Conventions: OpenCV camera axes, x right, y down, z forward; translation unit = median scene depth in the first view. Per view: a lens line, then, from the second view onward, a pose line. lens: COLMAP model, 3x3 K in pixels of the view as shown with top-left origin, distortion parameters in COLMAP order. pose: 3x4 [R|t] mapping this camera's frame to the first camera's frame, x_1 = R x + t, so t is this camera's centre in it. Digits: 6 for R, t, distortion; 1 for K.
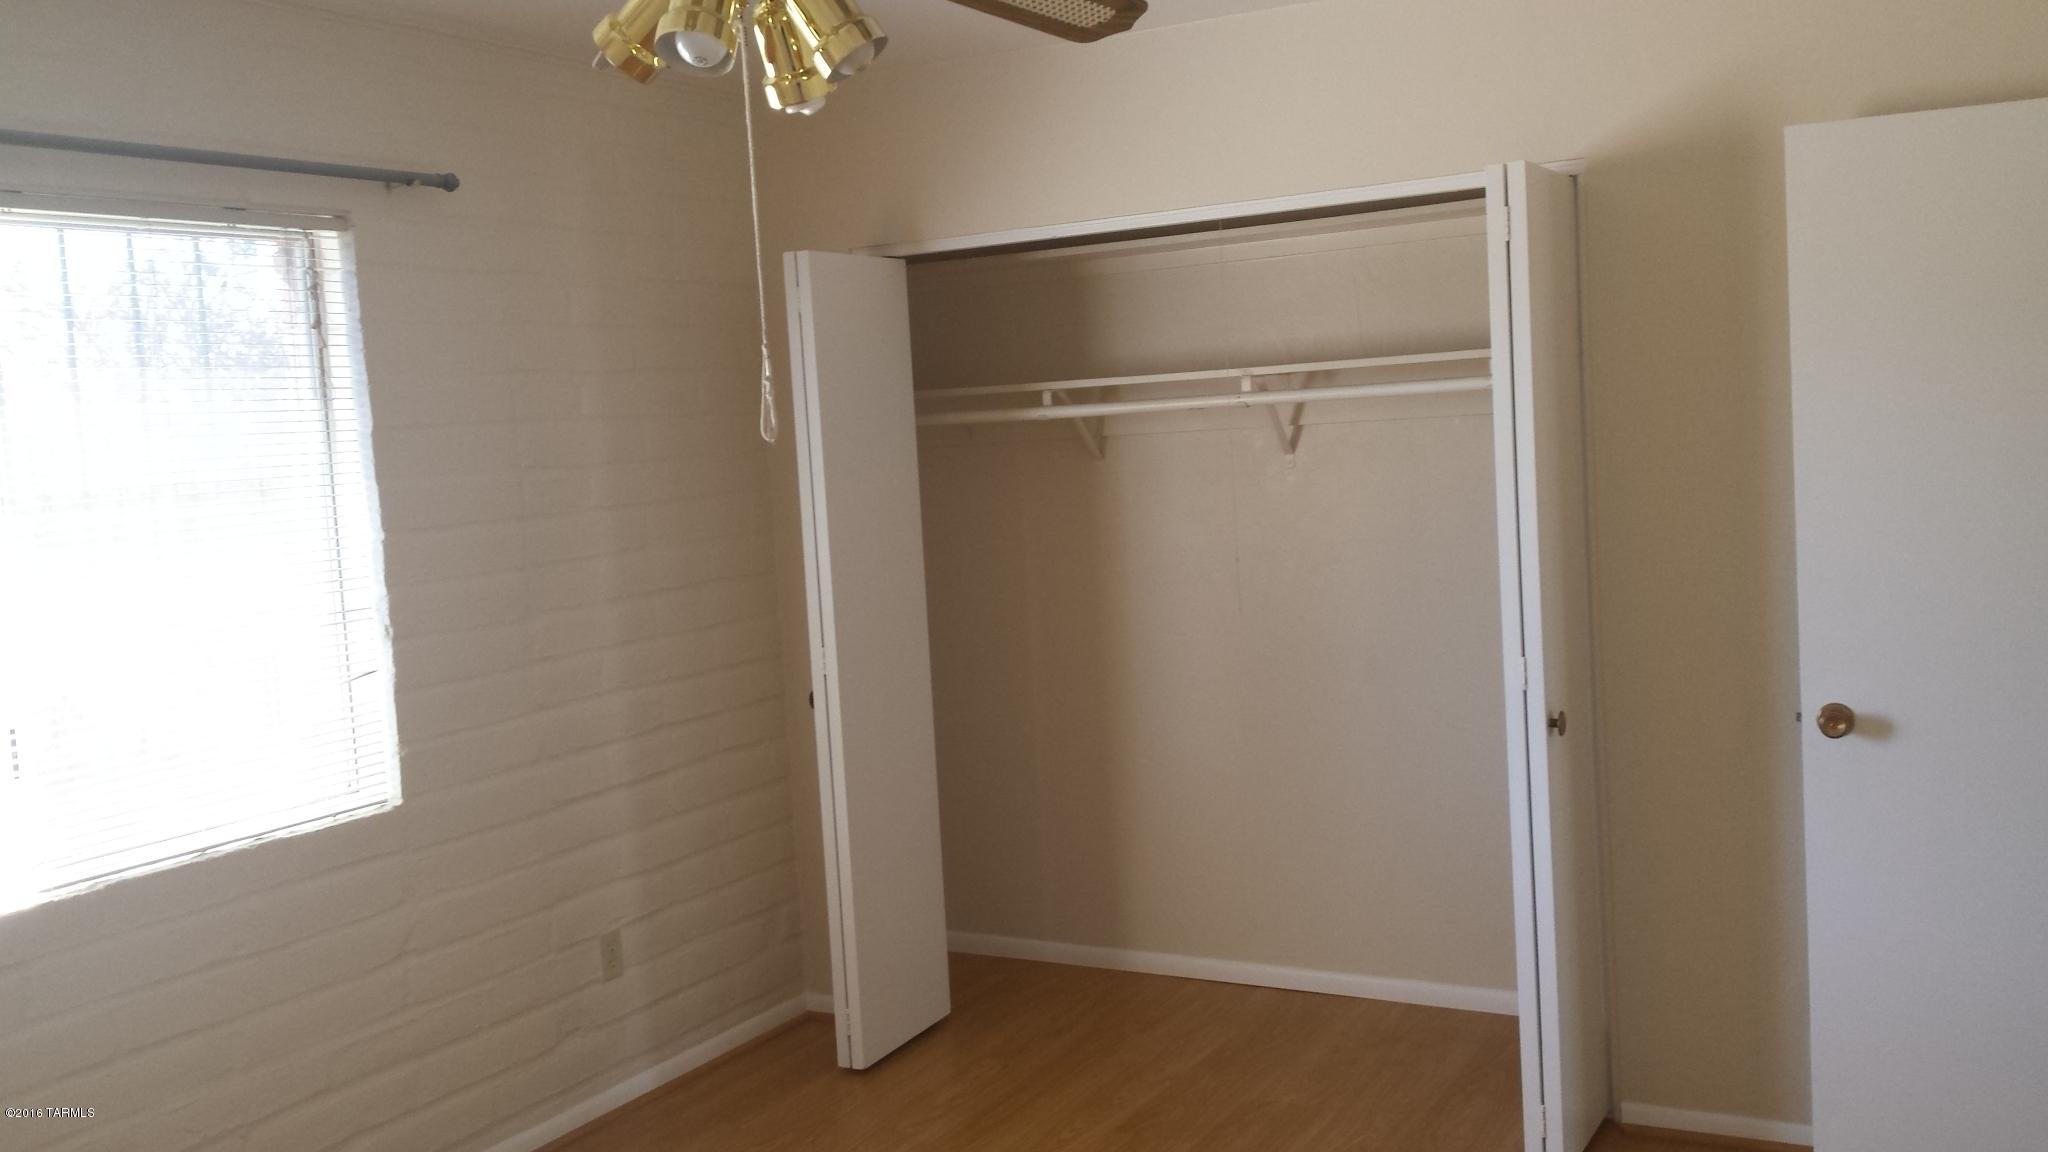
lens RADIAL K [[1868.5, 0, 1009.0], [0, 1868.5, 576.2], [0, 0, 1]] dist [0.068663, -0.095278]
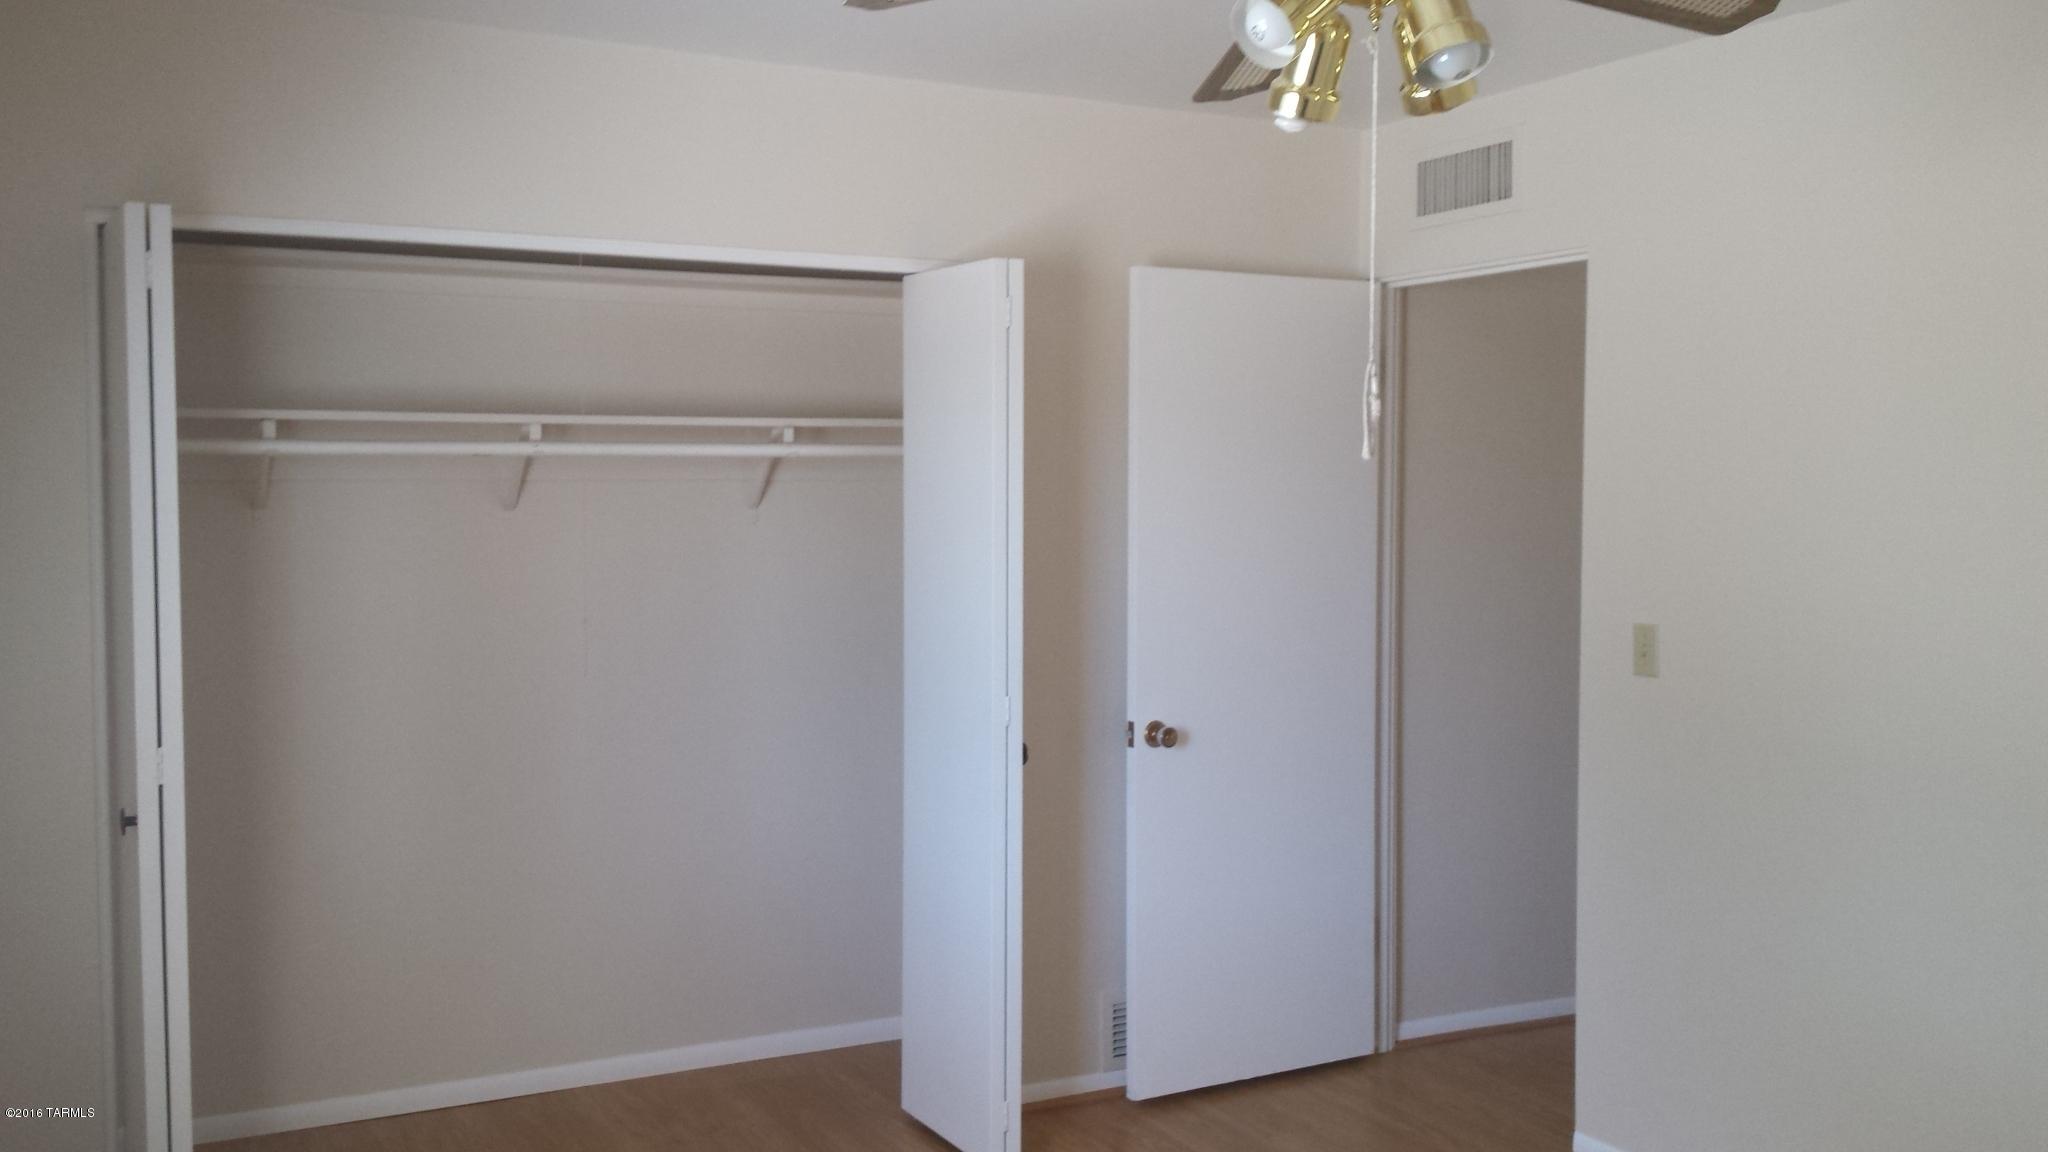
lens RADIAL K [[1868.5, 0, 1011.0], [0, 1868.5, 576.9], [0, 0, 1]] dist [0.068663, -0.095278]
pose [[0.527983, 0.012024, 0.849170, -0.520696], [0.033310, 0.998837, -0.034854, 0.008135], [-0.848601, 0.046688, 0.526969, 0.312090]]
